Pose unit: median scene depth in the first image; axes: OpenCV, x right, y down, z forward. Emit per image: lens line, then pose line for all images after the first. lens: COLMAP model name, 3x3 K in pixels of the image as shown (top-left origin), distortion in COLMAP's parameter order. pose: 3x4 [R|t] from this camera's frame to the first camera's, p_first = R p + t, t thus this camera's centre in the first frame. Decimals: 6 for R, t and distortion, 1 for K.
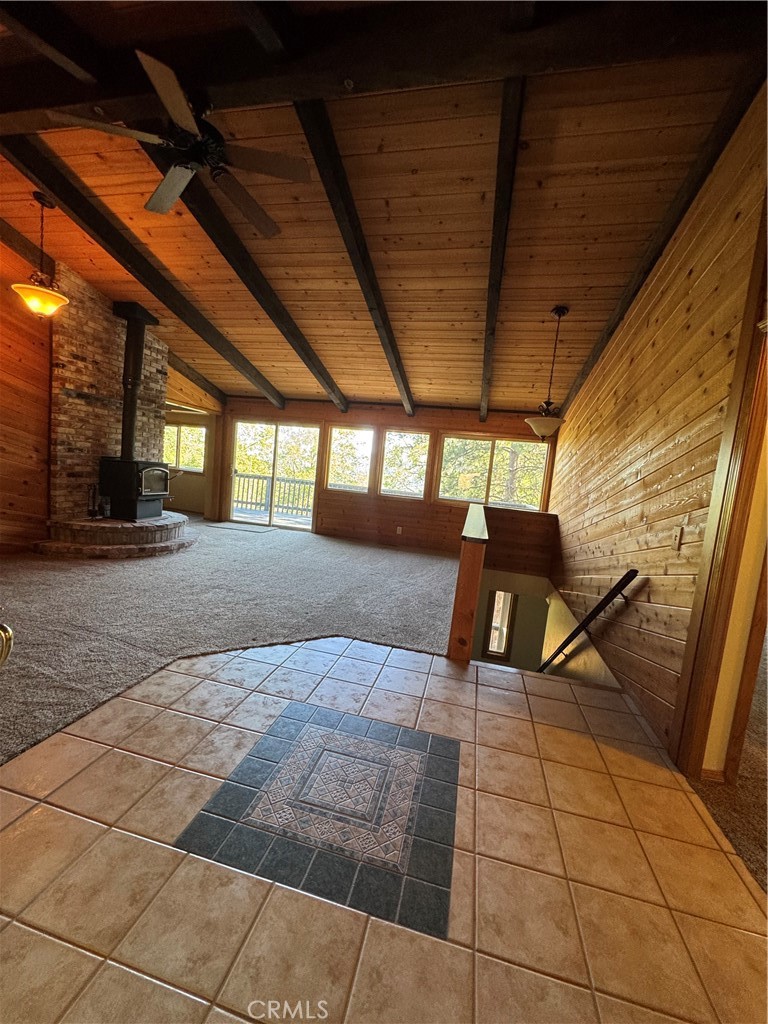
lens RADIAL K [[412.2, 0, 381.9], [0, 412.2, 511.5], [0, 0, 1]] dist [-0.003876, -0.000362]
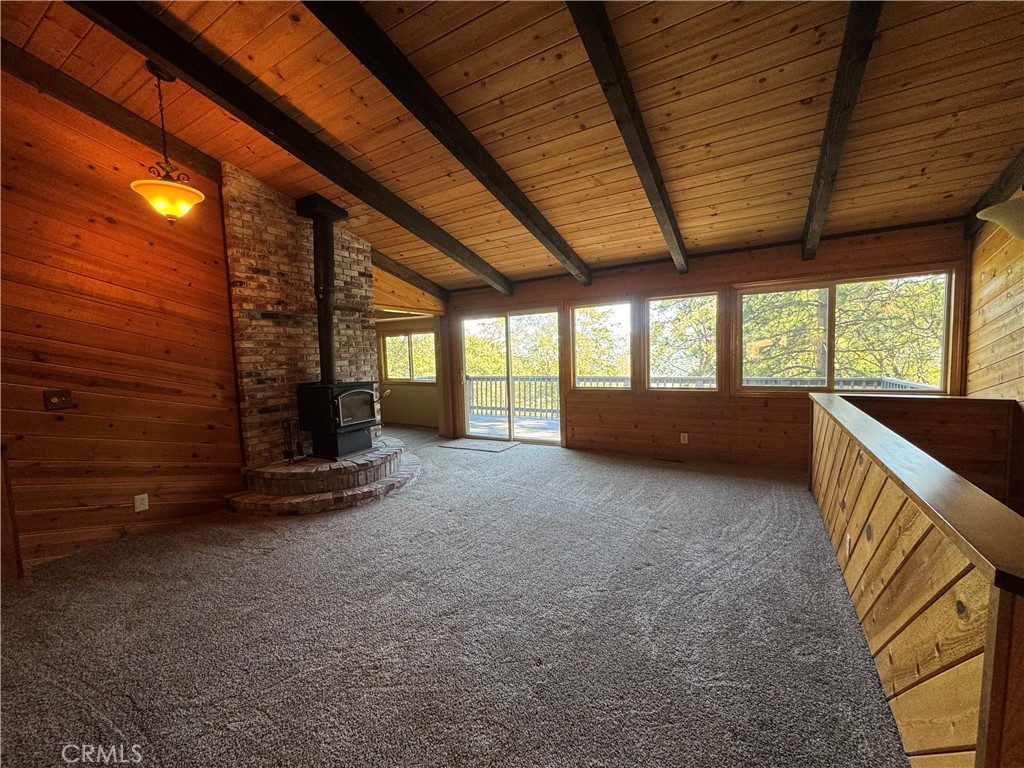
lens RADIAL K [[412.2, 0, 510.2], [0, 412.2, 385.3], [0, 0, 1]] dist [-0.003876, -0.000362]
pose [[0.945332, -0.103788, -0.309152, -0.015284], [0.093519, 0.994465, -0.047897, -0.049136], [0.312412, 0.016367, 0.949806, 0.331420]]
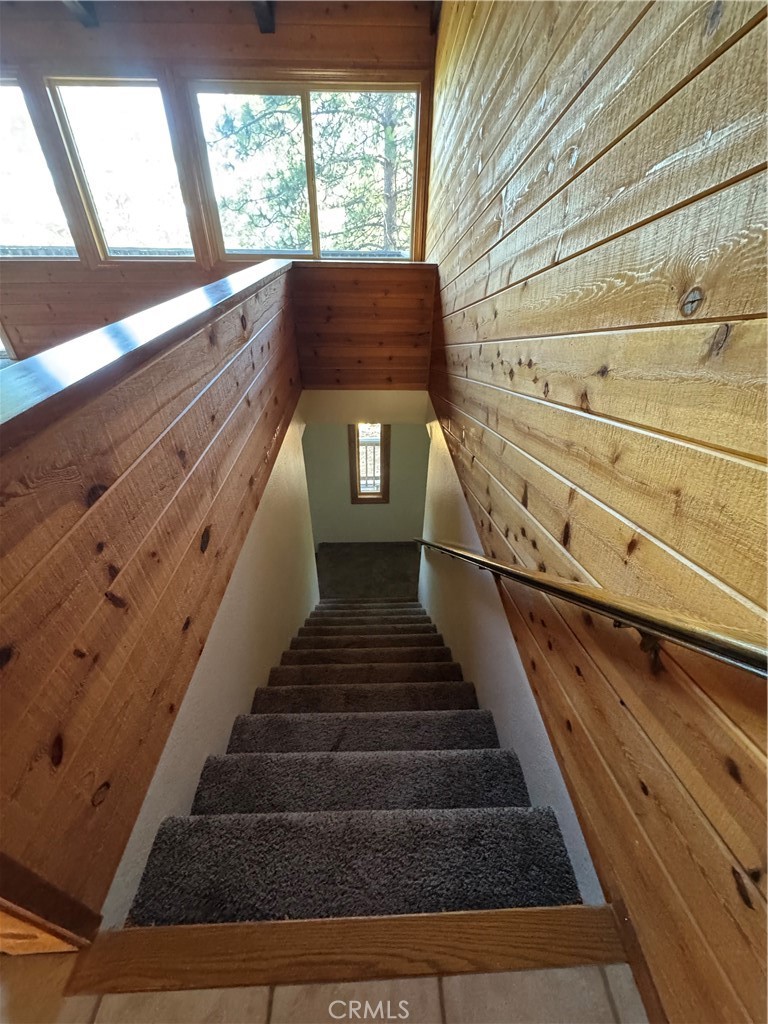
lens RADIAL K [[412.2, 0, 387.0], [0, 412.2, 510.8], [0, 0, 1]] dist [-0.003876, -0.000362]
pose [[0.960810, -0.220707, 0.167730, 0.228420], [0.108015, 0.855316, 0.506722, 0.004193], [-0.255299, -0.468746, 0.845635, 0.475843]]
